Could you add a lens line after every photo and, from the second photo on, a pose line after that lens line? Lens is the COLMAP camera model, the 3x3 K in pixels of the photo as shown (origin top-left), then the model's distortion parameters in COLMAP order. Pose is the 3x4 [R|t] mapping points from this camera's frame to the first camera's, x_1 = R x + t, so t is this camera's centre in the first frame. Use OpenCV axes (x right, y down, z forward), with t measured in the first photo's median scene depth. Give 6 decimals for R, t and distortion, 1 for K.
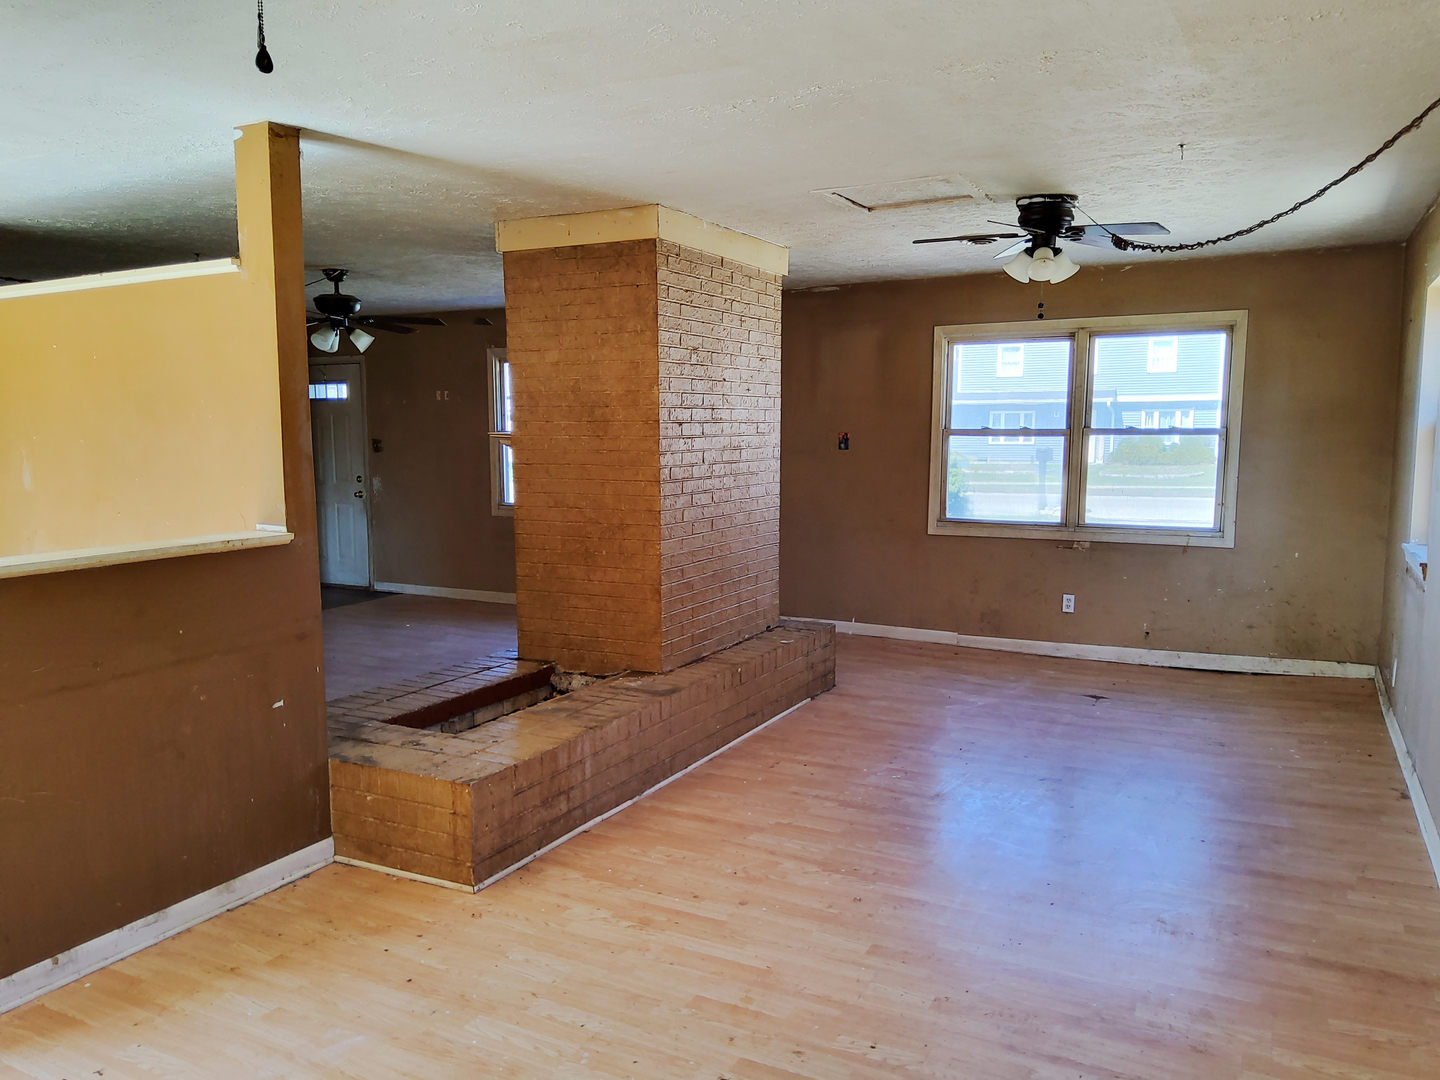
lens RADIAL K [[1077.0, 0, 720.0], [0, 1077.0, 540.0], [0, 0, 1]] dist [0.075041, -0.079363]
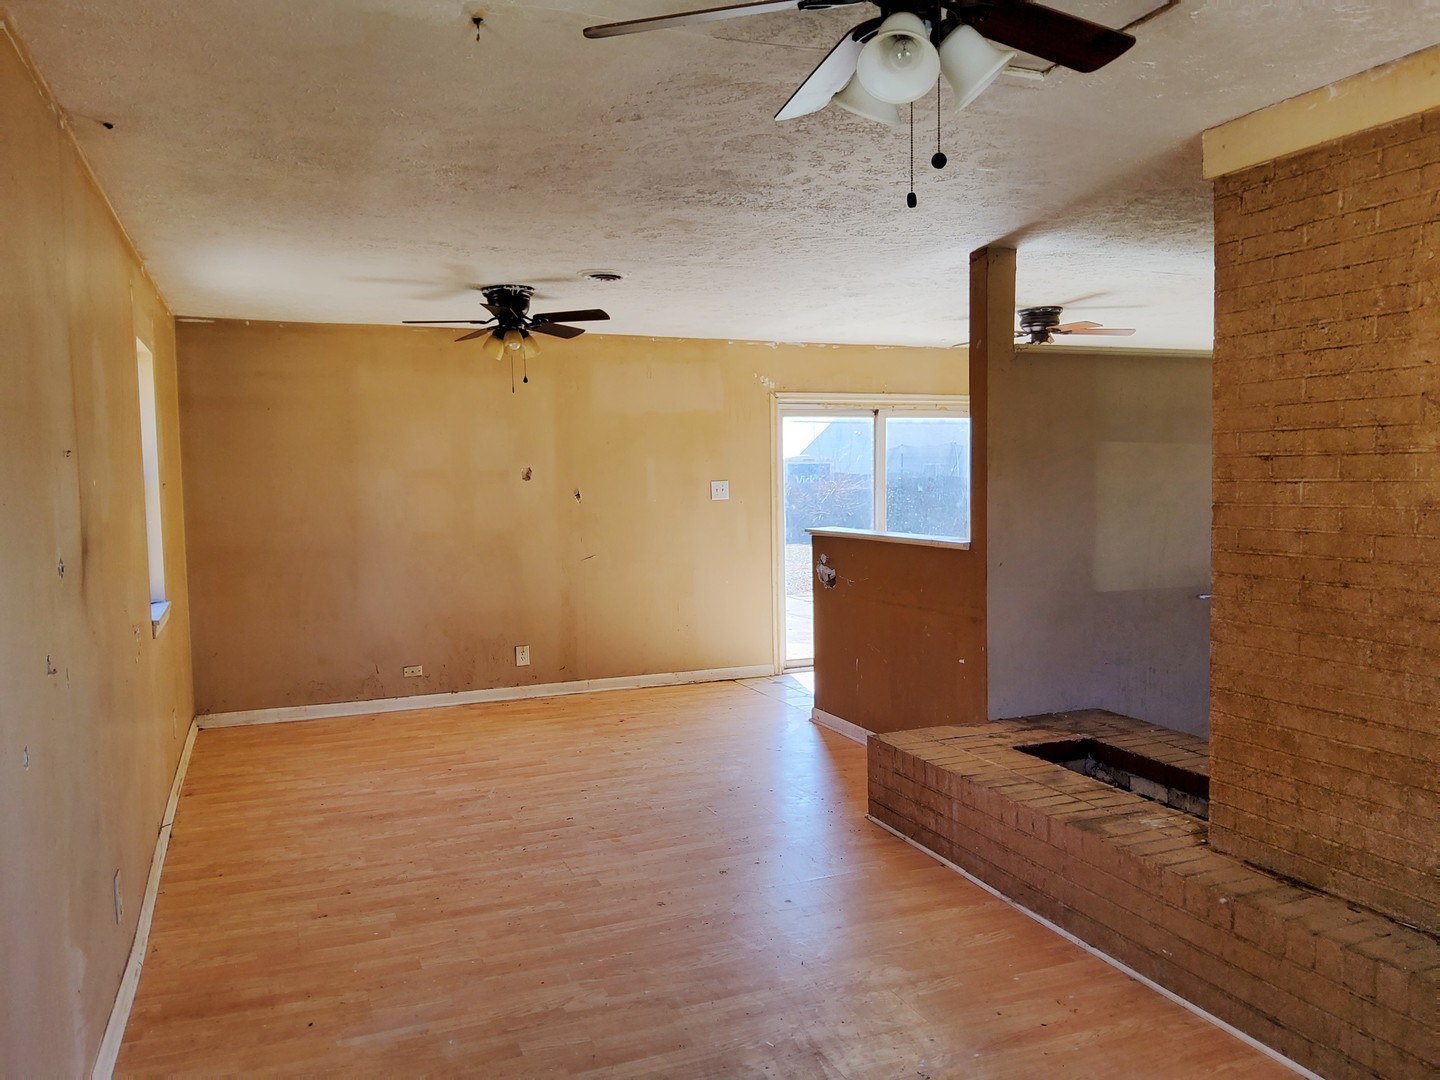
lens RADIAL K [[1077.0, 0, 720.0], [0, 1077.0, 540.0], [0, 0, 1]] dist [0.075041, -0.079363]
pose [[-0.643218, 0.066320, -0.762805, 0.737780], [-0.060237, 0.988771, 0.136759, -0.154152], [0.763310, 0.133914, -0.632001, 1.381811]]
